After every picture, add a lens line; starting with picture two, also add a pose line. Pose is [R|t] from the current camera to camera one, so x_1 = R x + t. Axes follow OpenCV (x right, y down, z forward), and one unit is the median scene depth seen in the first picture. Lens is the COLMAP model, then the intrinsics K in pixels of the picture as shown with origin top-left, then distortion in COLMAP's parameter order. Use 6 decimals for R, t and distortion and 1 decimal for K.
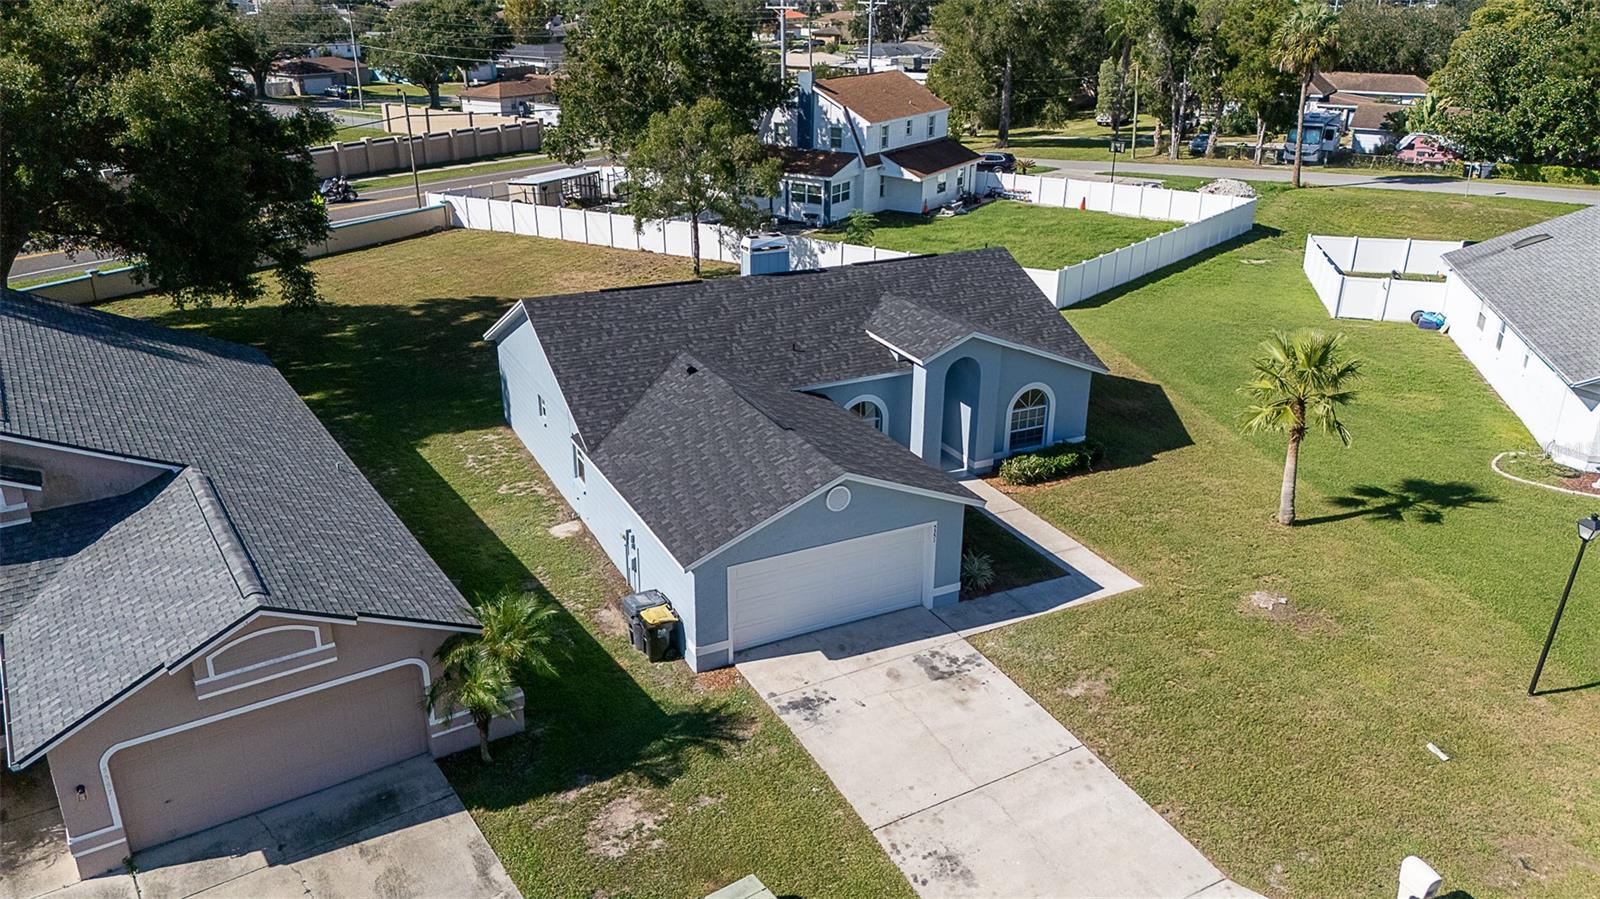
lens RADIAL K [[1178.0, 0, 813.7], [0, 1178.0, 450.4], [0, 0, 1]] dist [0.013503, -0.000540]
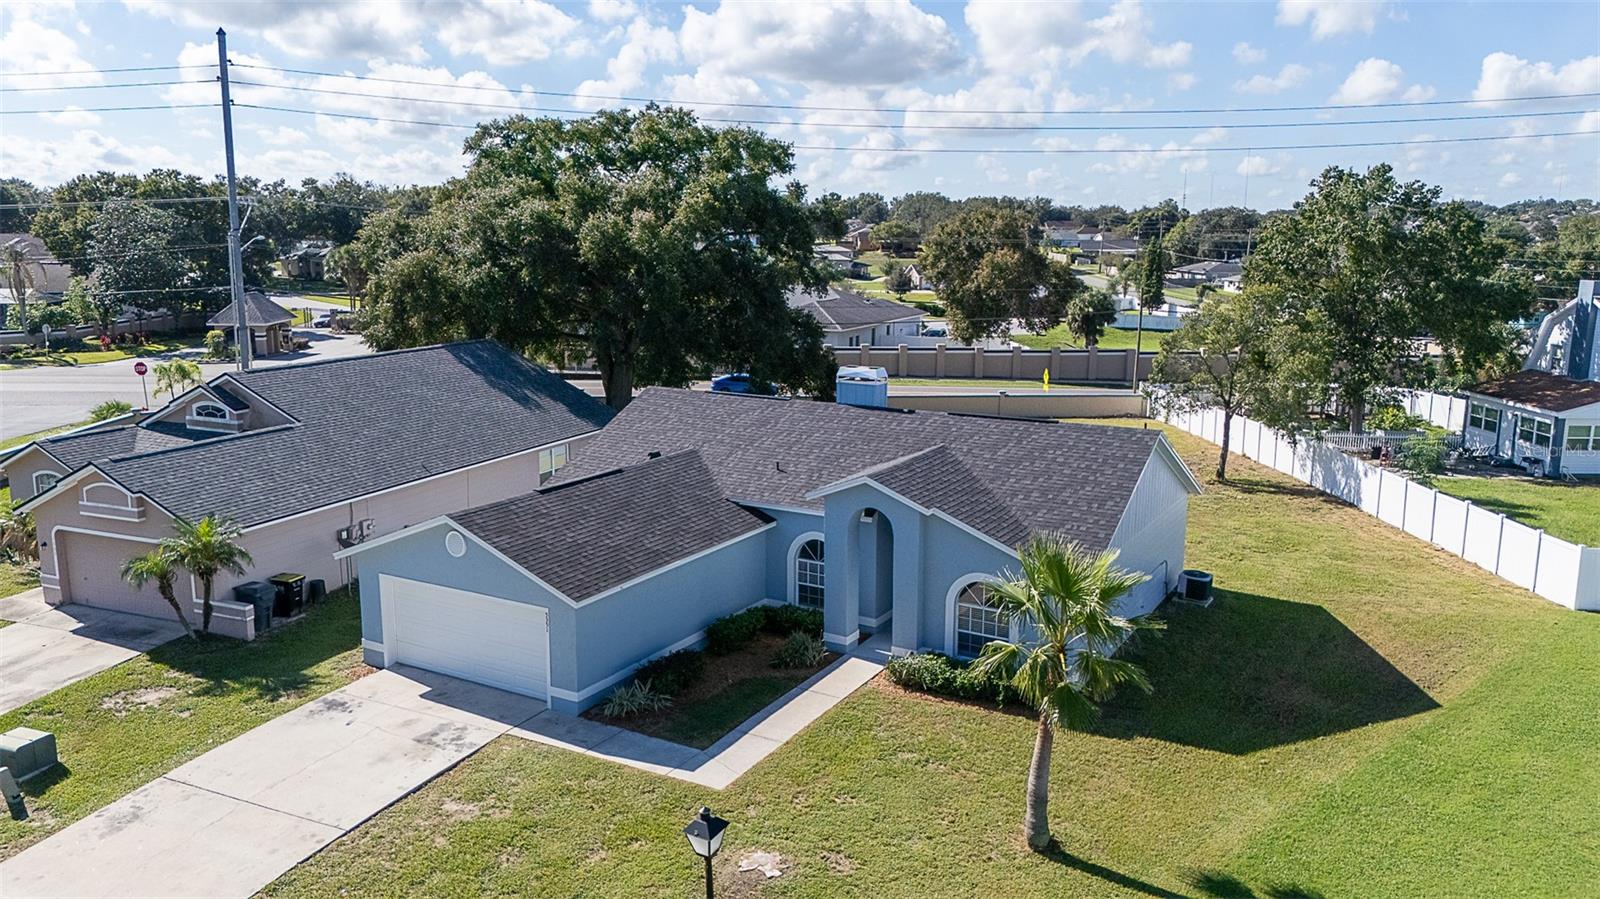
lens RADIAL K [[1178.0, 0, 813.7], [0, 1178.0, 450.4], [0, 0, 1]] dist [0.013503, -0.000540]
pose [[0.548407, 0.147216, -0.823151, 0.792753], [-0.312616, 0.949098, -0.038533, -0.073545], [0.775578, 0.278462, 0.566513, 0.479273]]
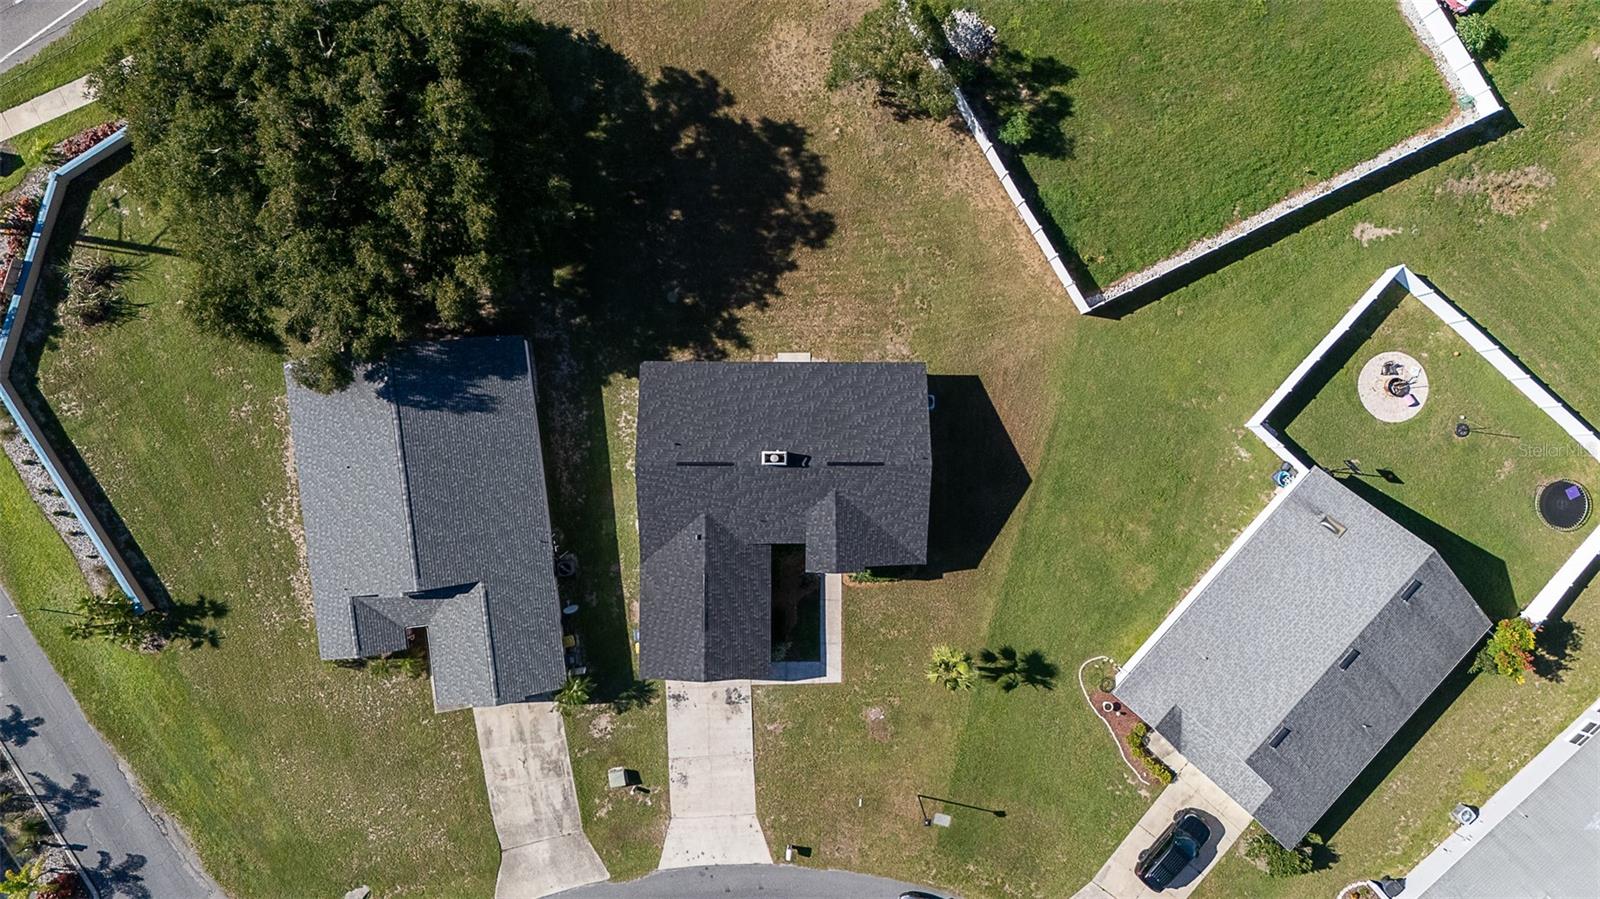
lens RADIAL K [[1178.0, 0, 813.7], [0, 1178.0, 450.4], [0, 0, 1]] dist [0.013503, -0.000540]
pose [[0.890840, 0.454168, 0.011686, -0.013331], [-0.199042, 0.367036, 0.908662, -1.957617], [0.408396, -0.811798, 0.417369, 0.306024]]
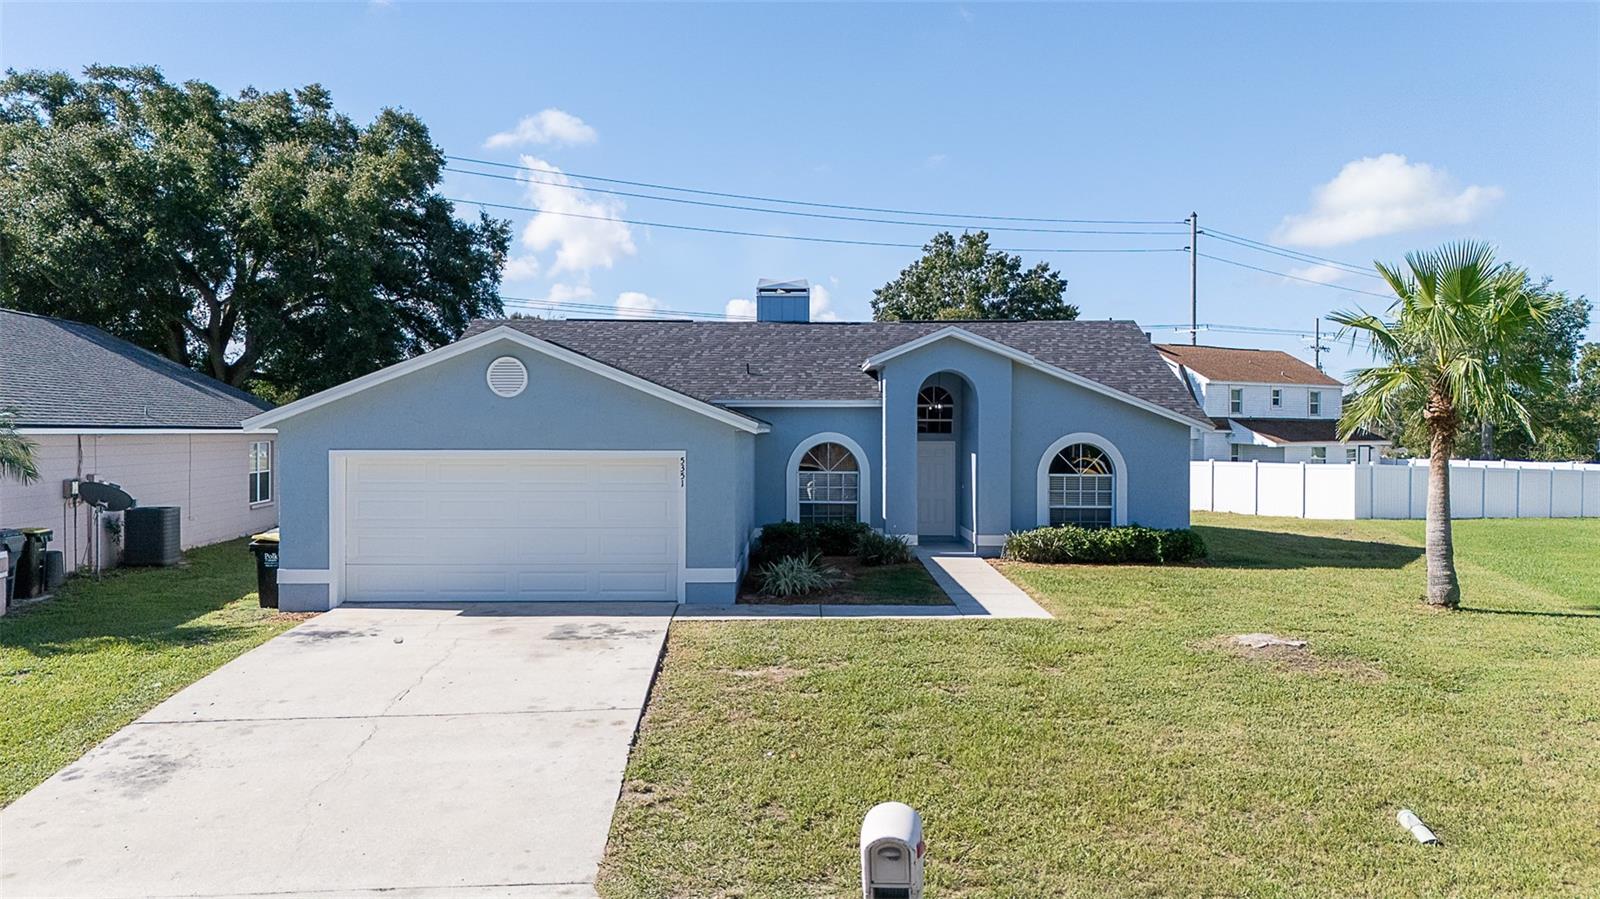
lens RADIAL K [[1178.0, 0, 813.7], [0, 1178.0, 450.4], [0, 0, 1]] dist [0.013503, -0.000540]
pose [[0.896158, -0.000857, -0.443734, 0.369518], [-0.160191, 0.931937, -0.325319, 0.210299], [0.413810, 0.362620, 0.835026, 0.391369]]
